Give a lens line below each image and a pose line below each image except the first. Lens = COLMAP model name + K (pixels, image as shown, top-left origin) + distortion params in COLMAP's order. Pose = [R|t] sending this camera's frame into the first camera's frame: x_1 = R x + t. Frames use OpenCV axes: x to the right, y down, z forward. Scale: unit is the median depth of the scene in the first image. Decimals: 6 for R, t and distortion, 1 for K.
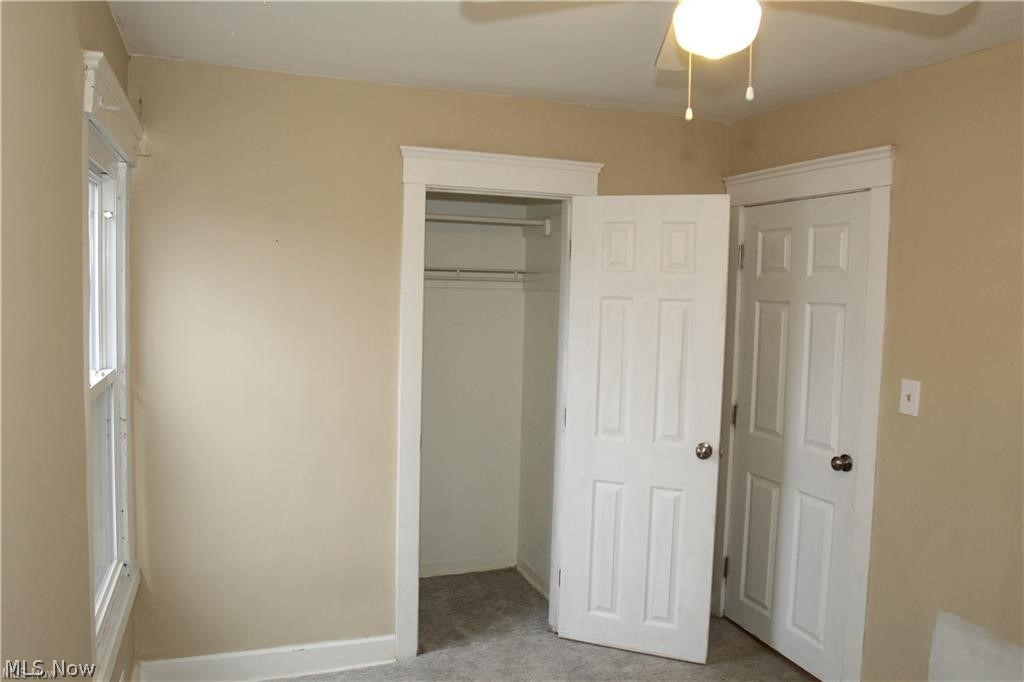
lens RADIAL K [[776.4, 0, 512.0], [0, 776.4, 341.0], [0, 0, 1]] dist [-0.004490, -0.004737]
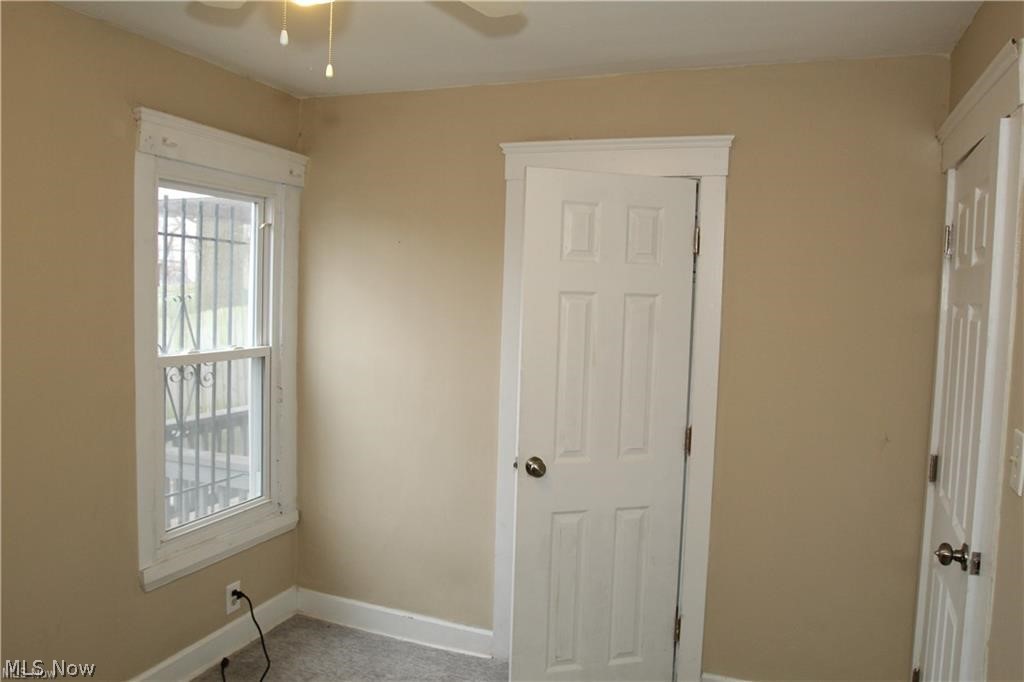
lens RADIAL K [[771.9, 0, 512.0], [0, 771.9, 341.0], [0, 0, 1]] dist [0.004997, 0.002815]
pose [[0.756068, 0.044643, -0.652969, 0.523330], [-0.057596, 0.998339, 0.001566, 0.001062], [0.651954, 0.036424, 0.757383, 0.257322]]
